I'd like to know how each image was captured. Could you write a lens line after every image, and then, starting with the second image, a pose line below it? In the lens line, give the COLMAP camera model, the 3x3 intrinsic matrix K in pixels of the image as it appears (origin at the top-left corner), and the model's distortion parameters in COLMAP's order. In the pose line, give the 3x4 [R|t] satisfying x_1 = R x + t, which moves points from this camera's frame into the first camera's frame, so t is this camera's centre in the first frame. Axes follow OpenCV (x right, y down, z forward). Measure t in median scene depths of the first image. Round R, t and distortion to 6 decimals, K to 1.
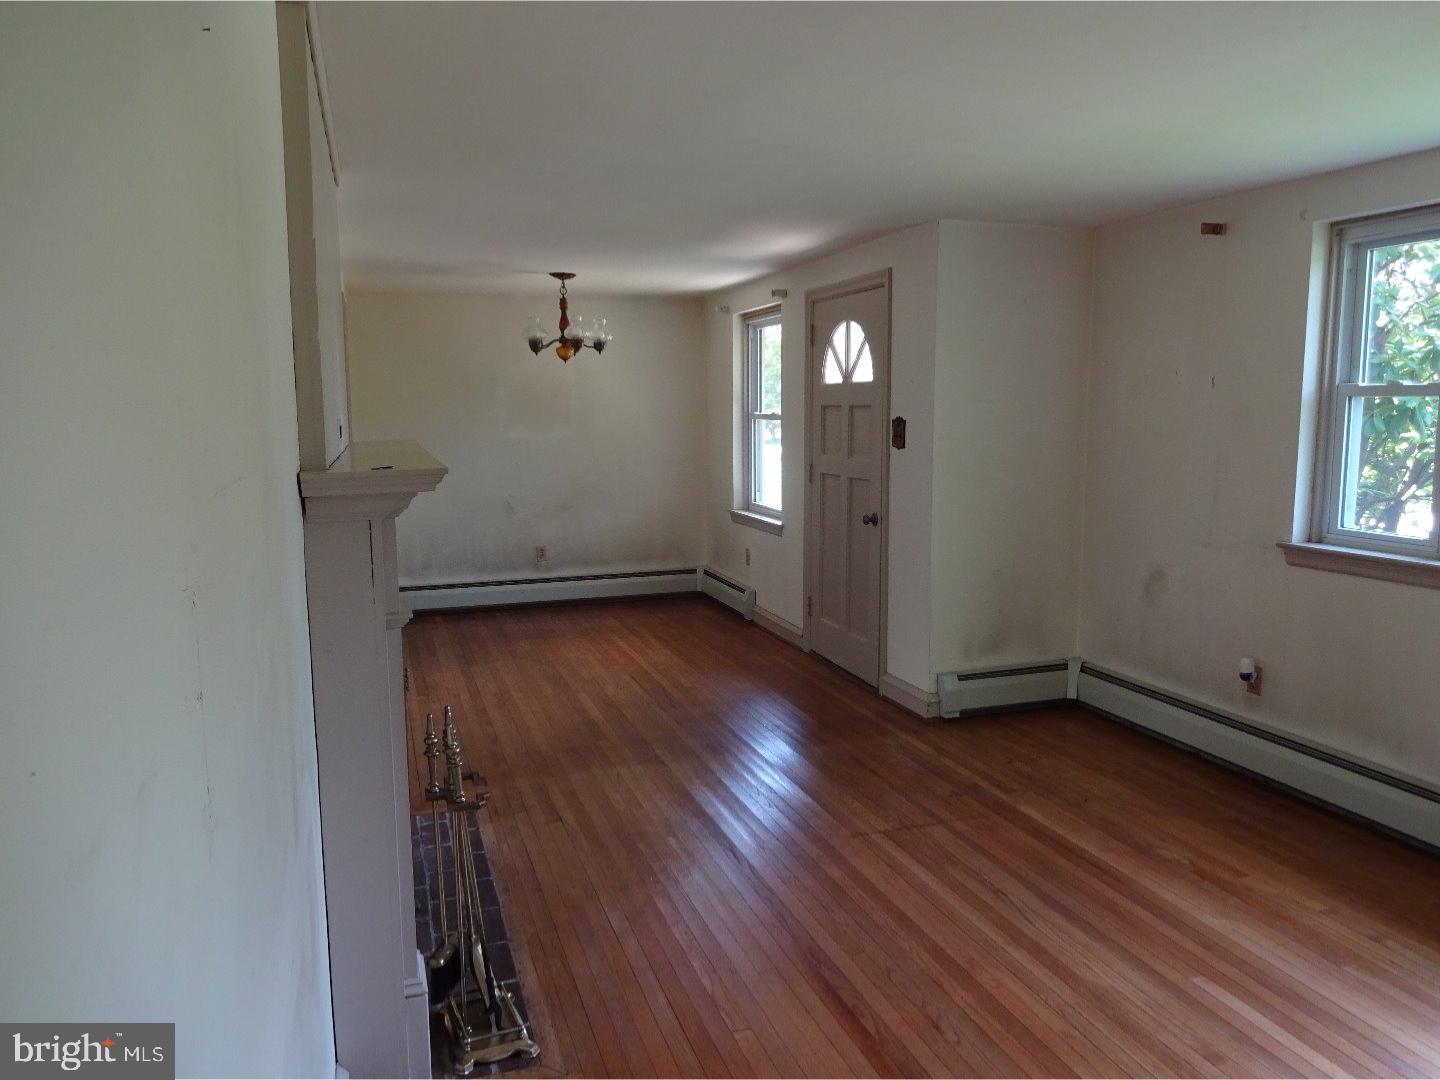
lens RADIAL K [[1063.7, 0, 722.1], [0, 1063.7, 543.3], [0, 0, 1]] dist [-0.025412, -0.002104]
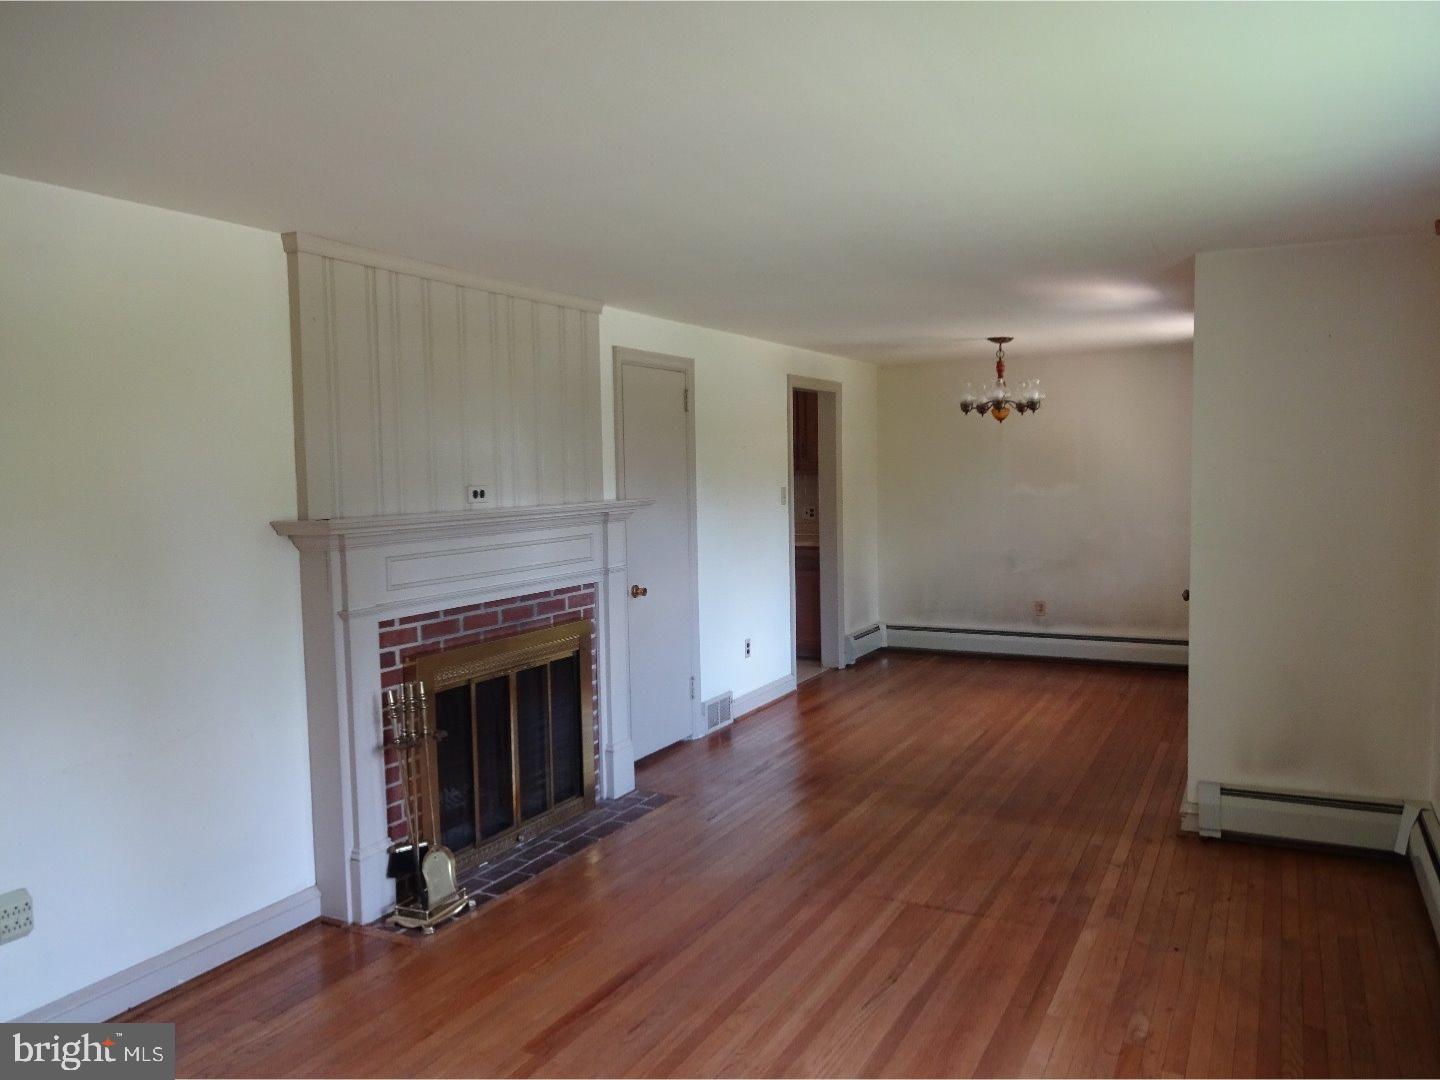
lens RADIAL K [[1063.7, 0, 723.3], [0, 1063.7, 536.4], [0, 0, 1]] dist [-0.025412, -0.002104]
pose [[0.697075, 0.045596, -0.715547, 0.535235], [-0.081764, 0.996521, -0.016154, -0.027731], [0.712321, 0.069766, 0.698378, 0.124135]]
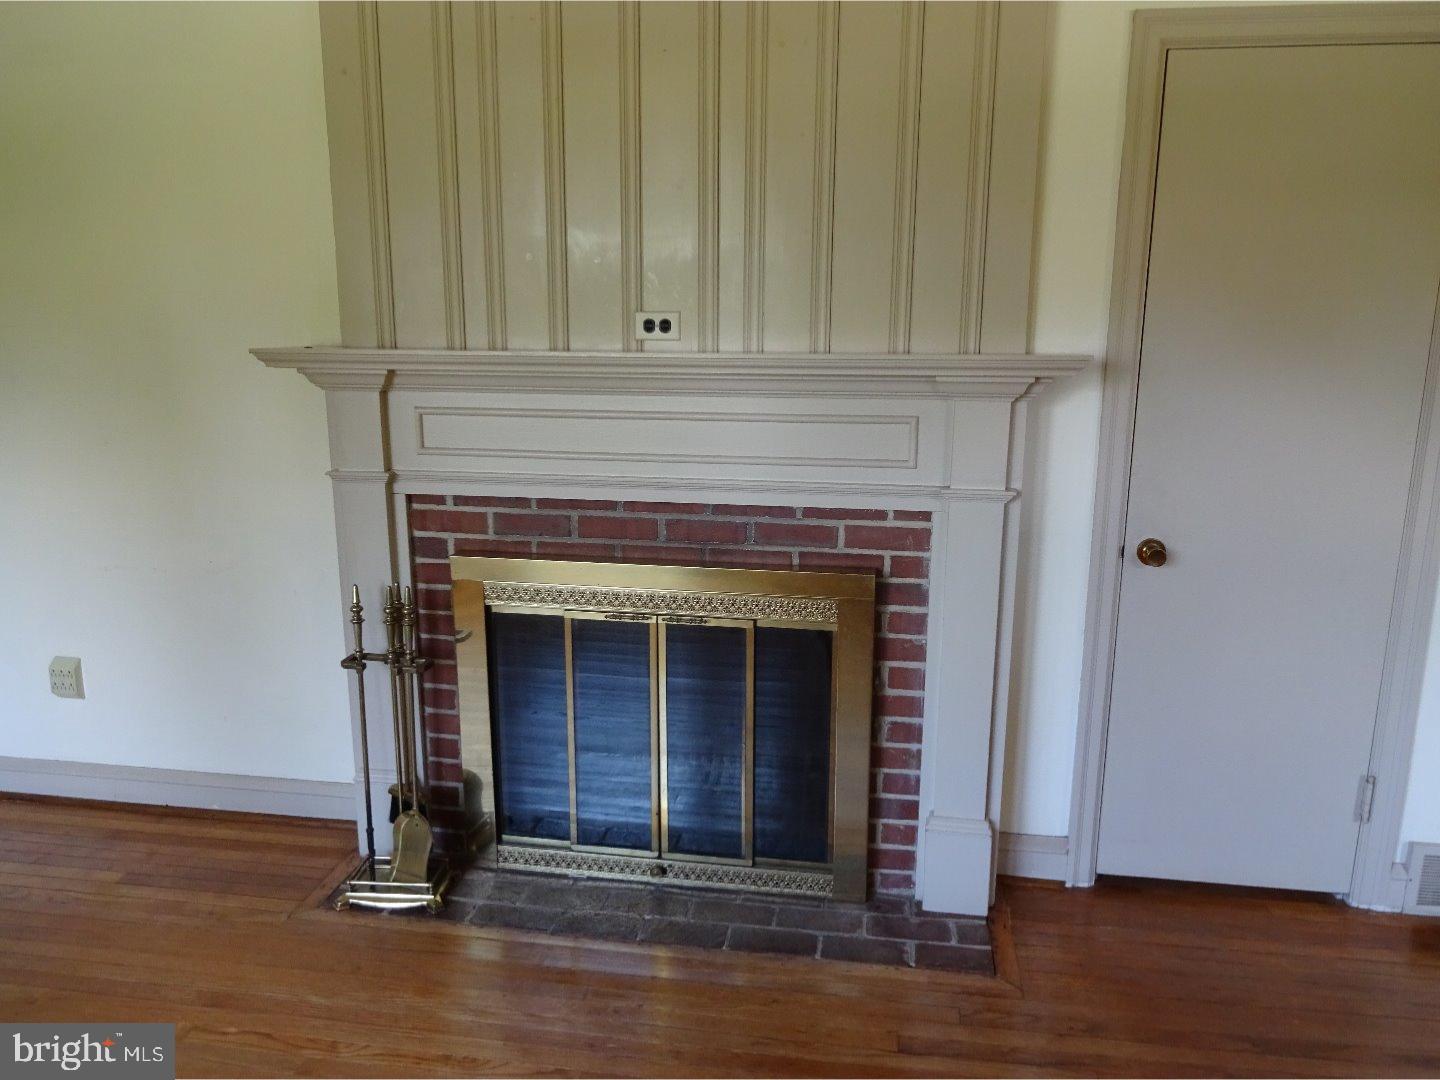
lens RADIAL K [[1063.7, 0, 719.3], [0, 1063.7, 547.8], [0, 0, 1]] dist [-0.025412, -0.002104]
pose [[-0.463488, 0.201242, -0.862949, 0.247296], [-0.111610, 0.952855, 0.282154, -0.105178], [0.879046, 0.227089, -0.419176, 0.839582]]
